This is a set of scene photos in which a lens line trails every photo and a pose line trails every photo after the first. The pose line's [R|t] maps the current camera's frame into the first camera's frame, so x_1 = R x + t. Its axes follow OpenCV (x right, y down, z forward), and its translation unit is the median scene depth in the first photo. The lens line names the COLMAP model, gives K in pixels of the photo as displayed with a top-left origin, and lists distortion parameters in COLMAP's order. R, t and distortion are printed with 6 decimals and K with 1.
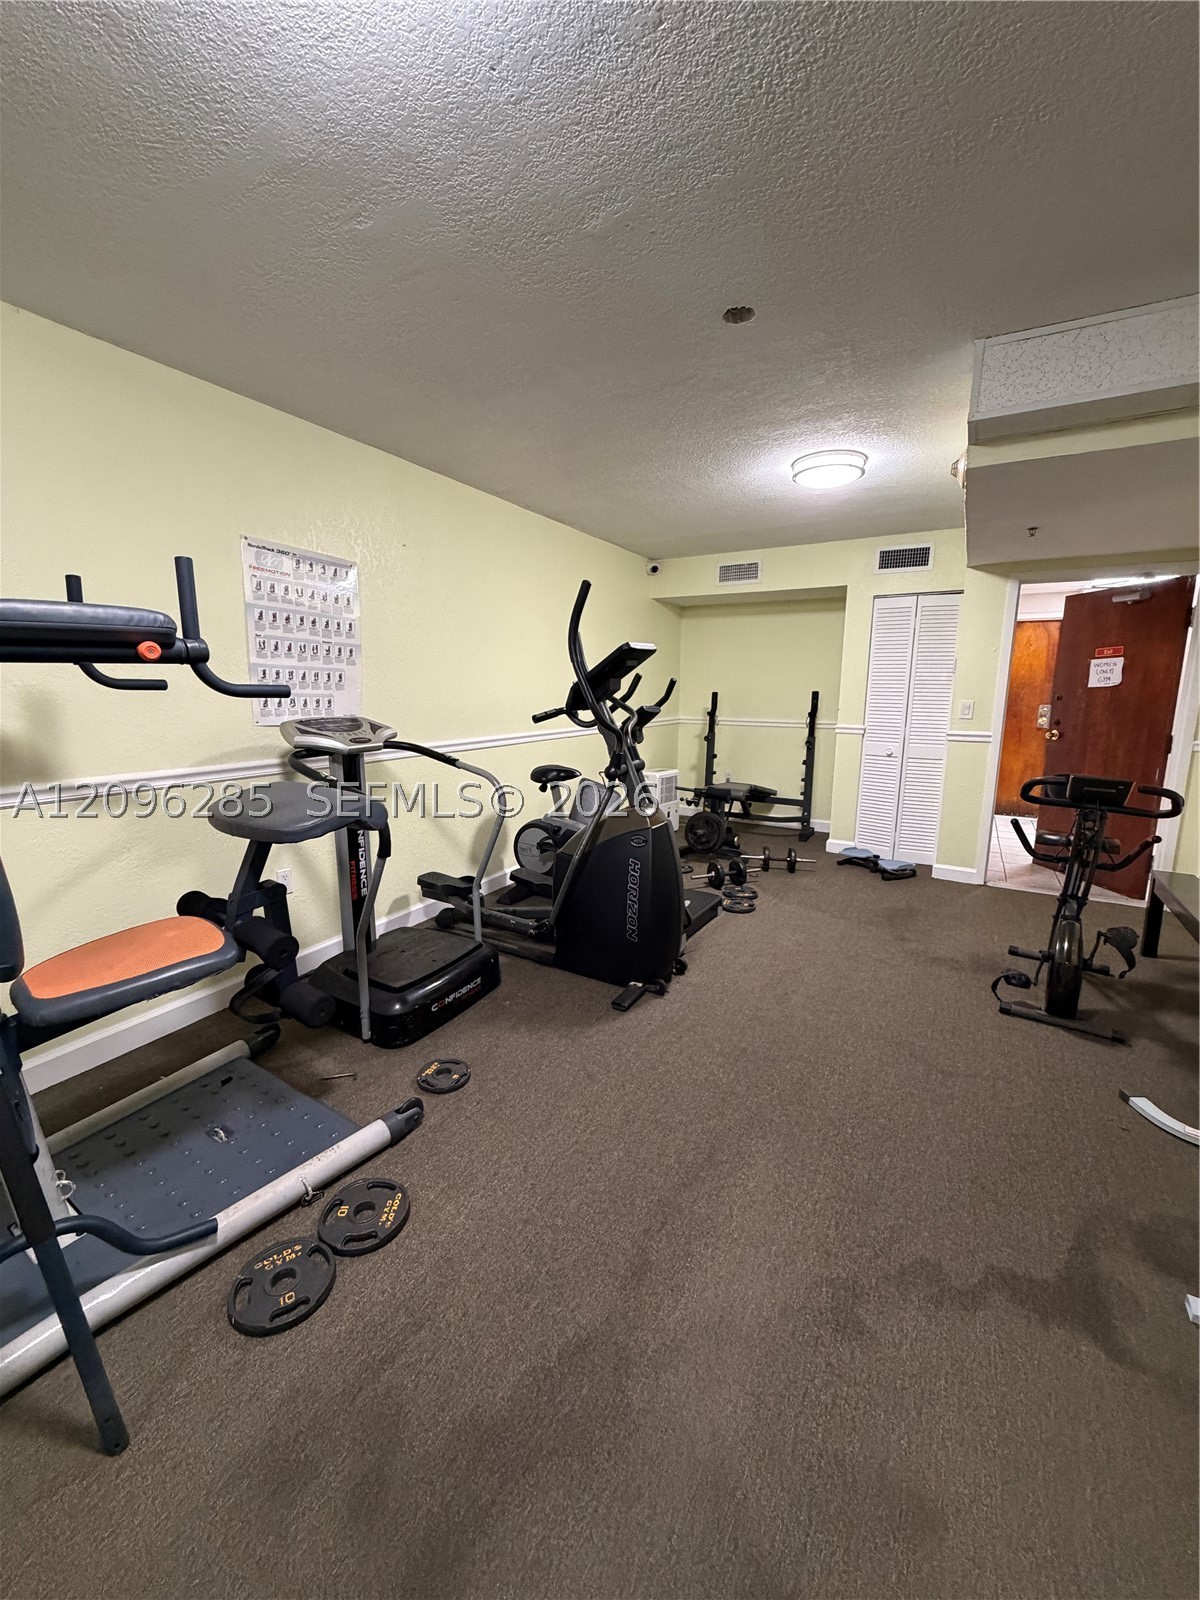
lens RADIAL K [[638.4, 0, 599.4], [0, 638.4, 797.6], [0, 0, 1]] dist [-0.001836, -0.000036]
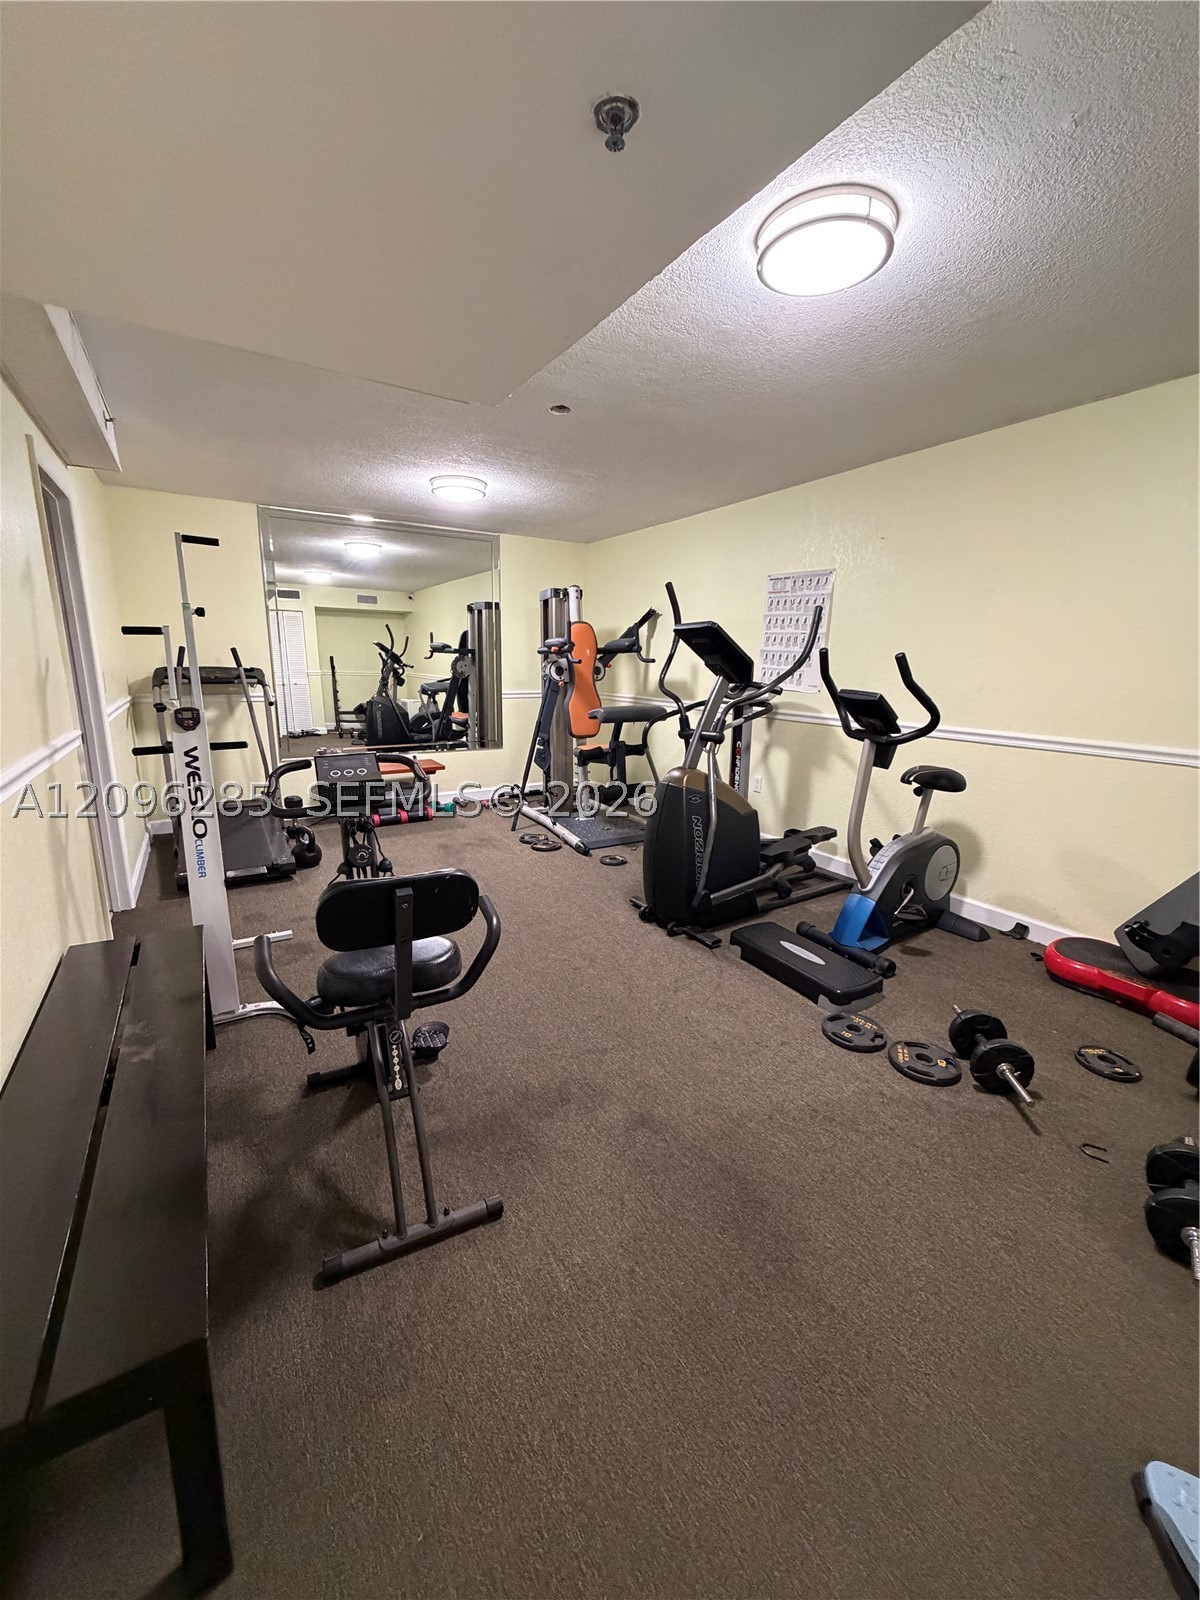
lens RADIAL K [[638.4, 0, 599.8], [0, 638.4, 797.9], [0, 0, 1]] dist [-0.001836, -0.000036]
pose [[-0.482425, 0.172250, -0.858834, 1.144866], [-0.171354, 0.942972, 0.285378, -0.238686], [0.859013, 0.284838, -0.425398, 1.398824]]
